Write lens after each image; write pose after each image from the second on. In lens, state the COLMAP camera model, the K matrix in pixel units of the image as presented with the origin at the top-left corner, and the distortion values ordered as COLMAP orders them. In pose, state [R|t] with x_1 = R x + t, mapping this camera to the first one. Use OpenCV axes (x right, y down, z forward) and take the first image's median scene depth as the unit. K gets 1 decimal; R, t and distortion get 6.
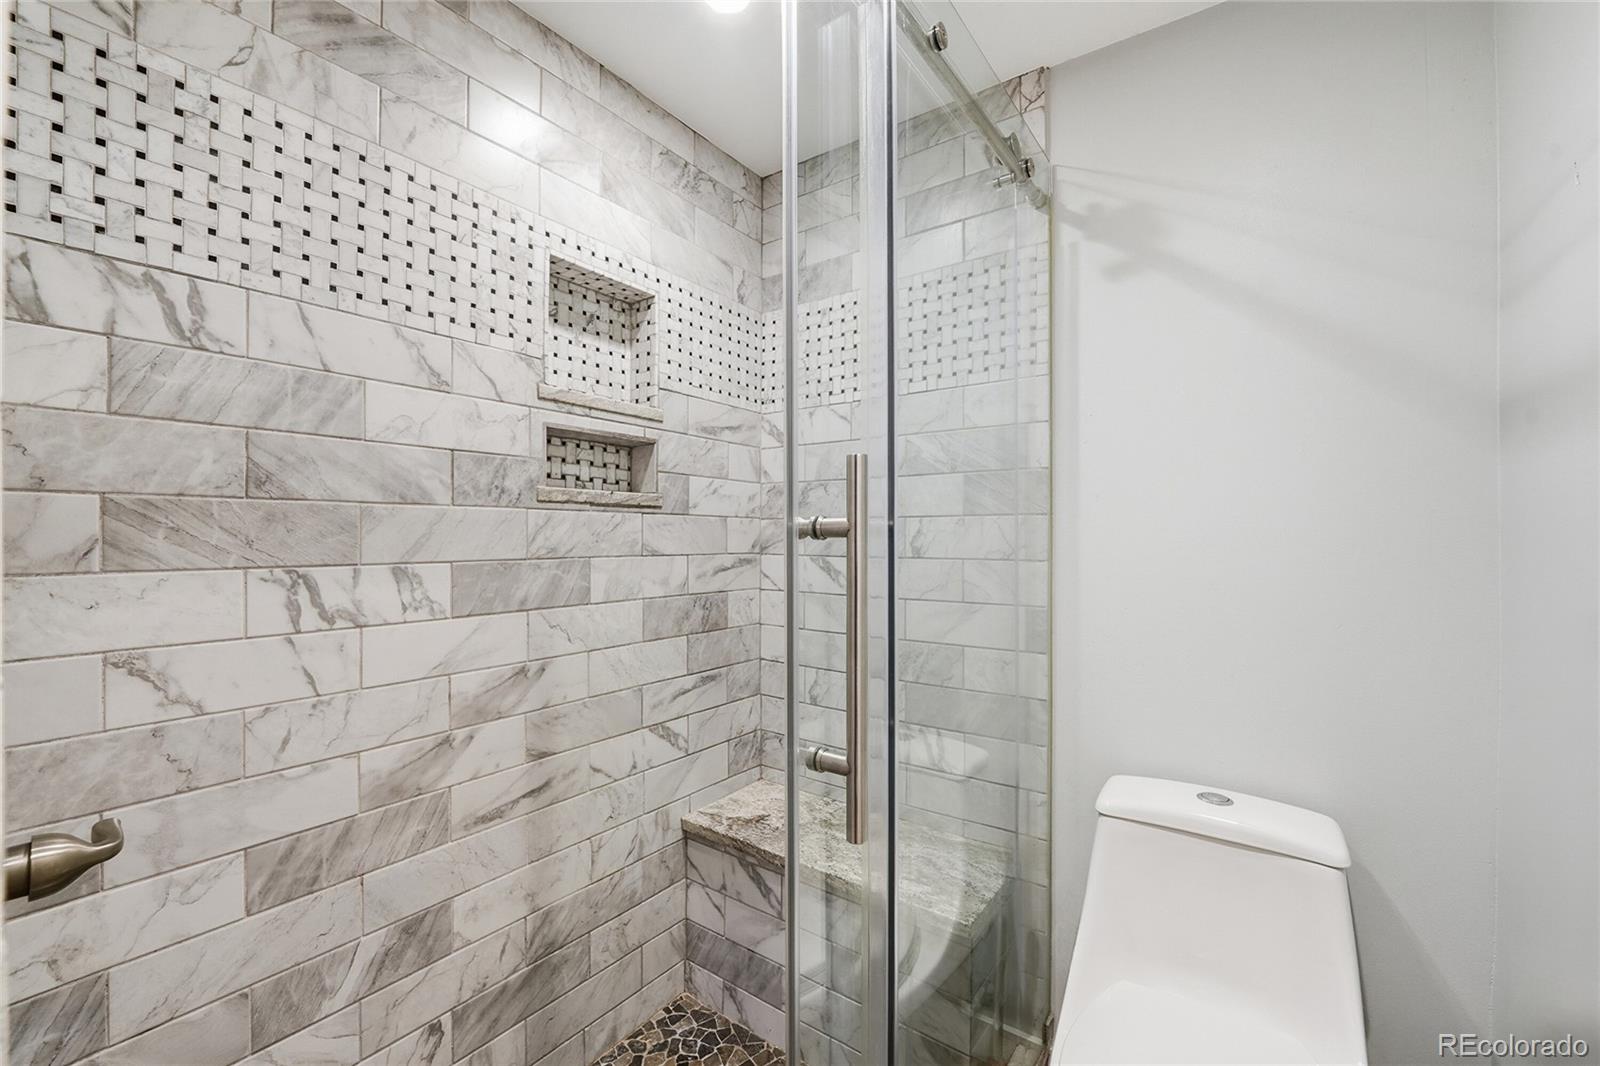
lens RADIAL K [[654.0, 0, 789.0], [0, 654.0, 535.4], [0, 0, 1]] dist [-0.010483, -0.000942]
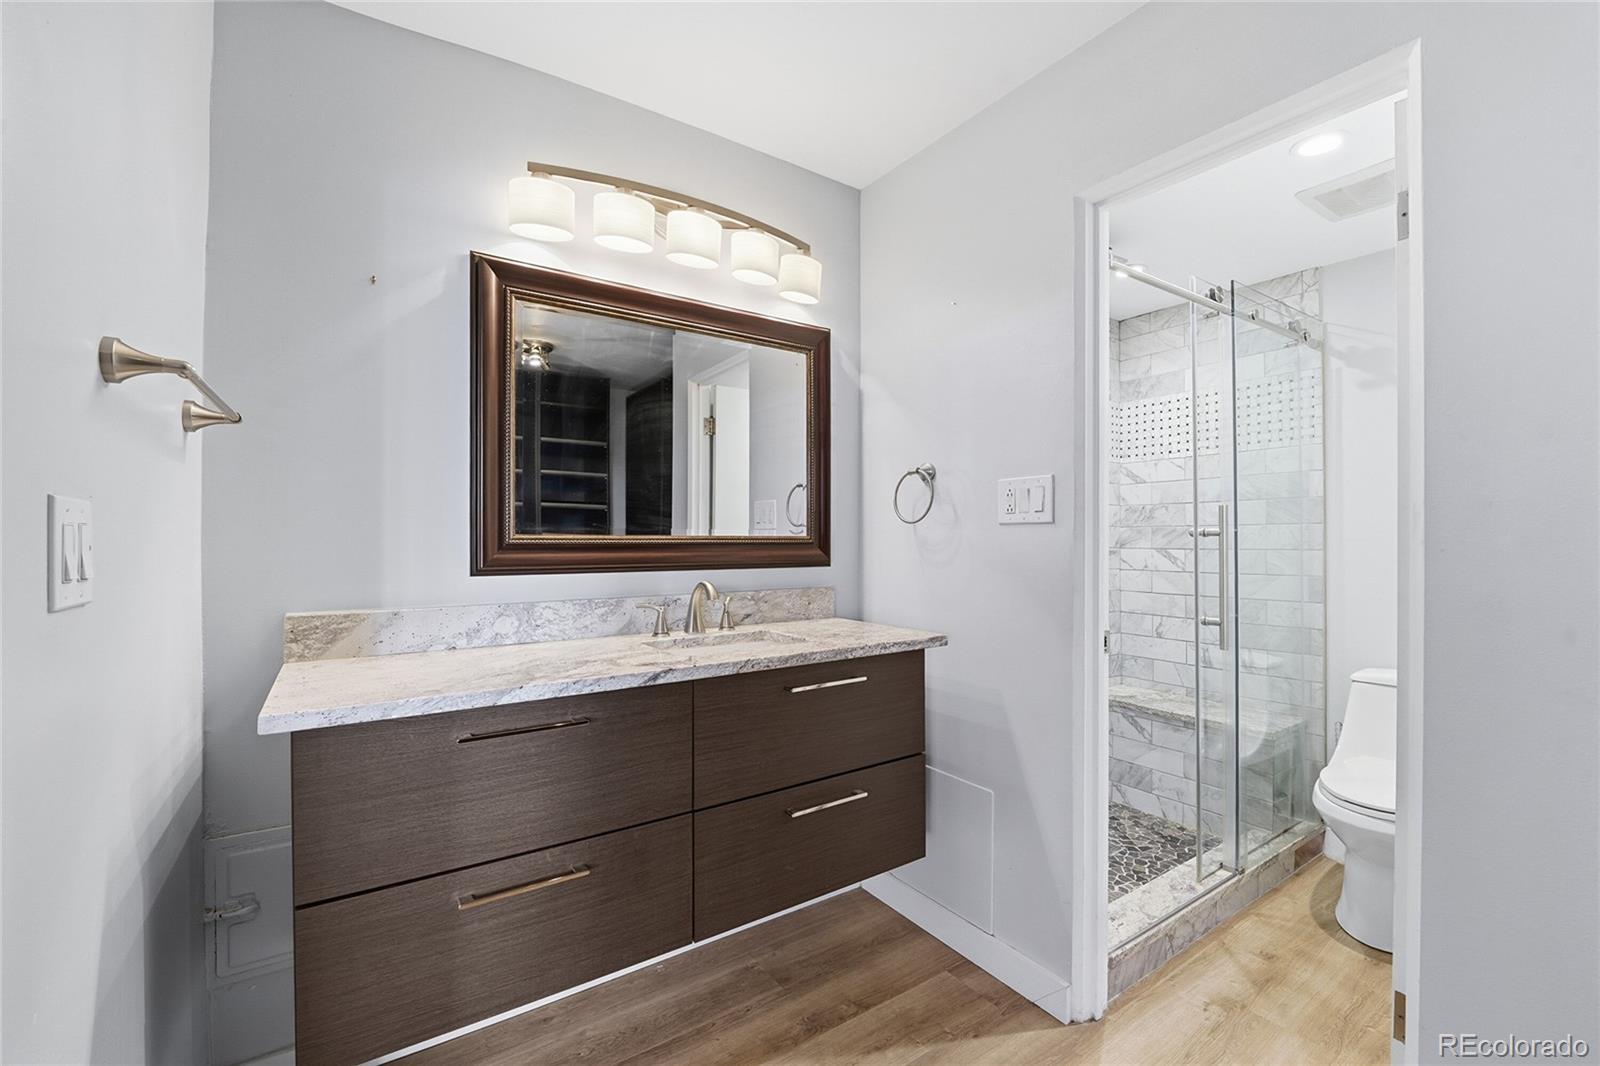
lens RADIAL K [[671.1, 0, 782.0], [0, 671.1, 539.1], [0, 0, 1]] dist [-0.011369, -0.001010]
pose [[0.938973, -0.006174, -0.343934, -0.356532], [0.005723, 0.999981, -0.002324, 0.006199], [0.343942, 0.000214, 0.938991, -1.192803]]
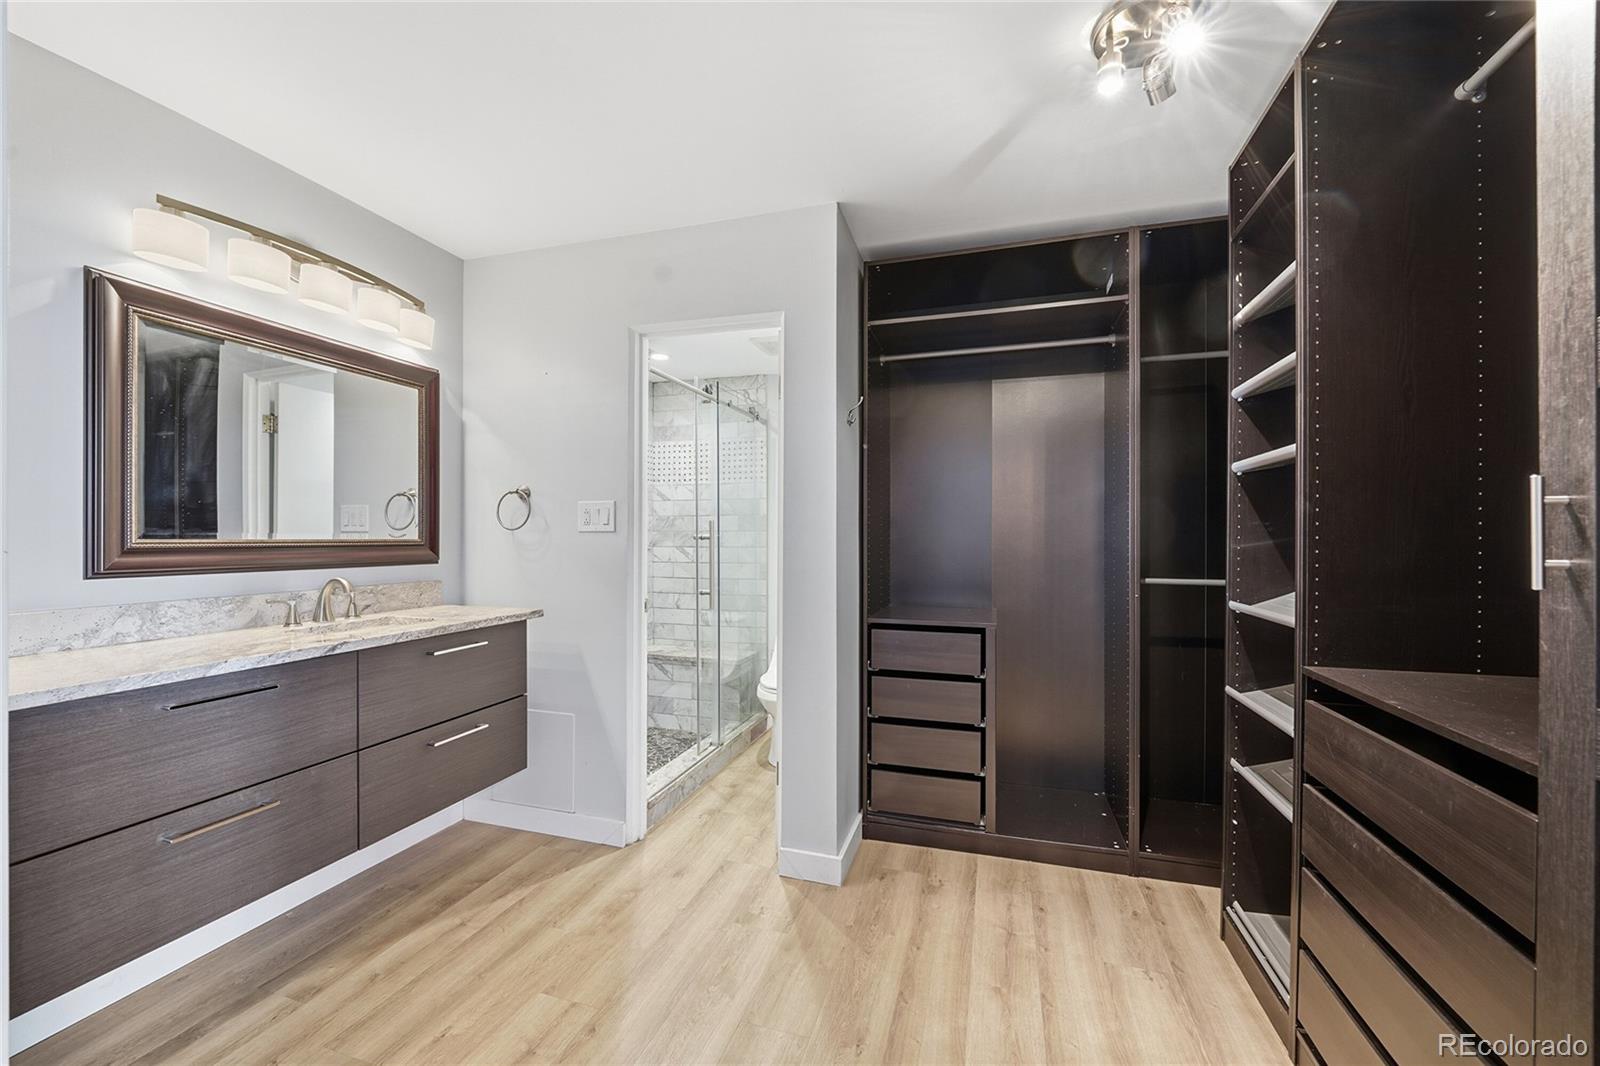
lens RADIAL K [[653.5, 0, 791.9], [0, 653.5, 540.5], [0, 0, 1]] dist [-0.005518, -0.000760]
pose [[0.946812, -0.003967, 0.321764, -0.430912], [0.001667, 0.999971, 0.007424, -0.011830], [-0.321784, -0.006493, 0.946791, -1.793574]]
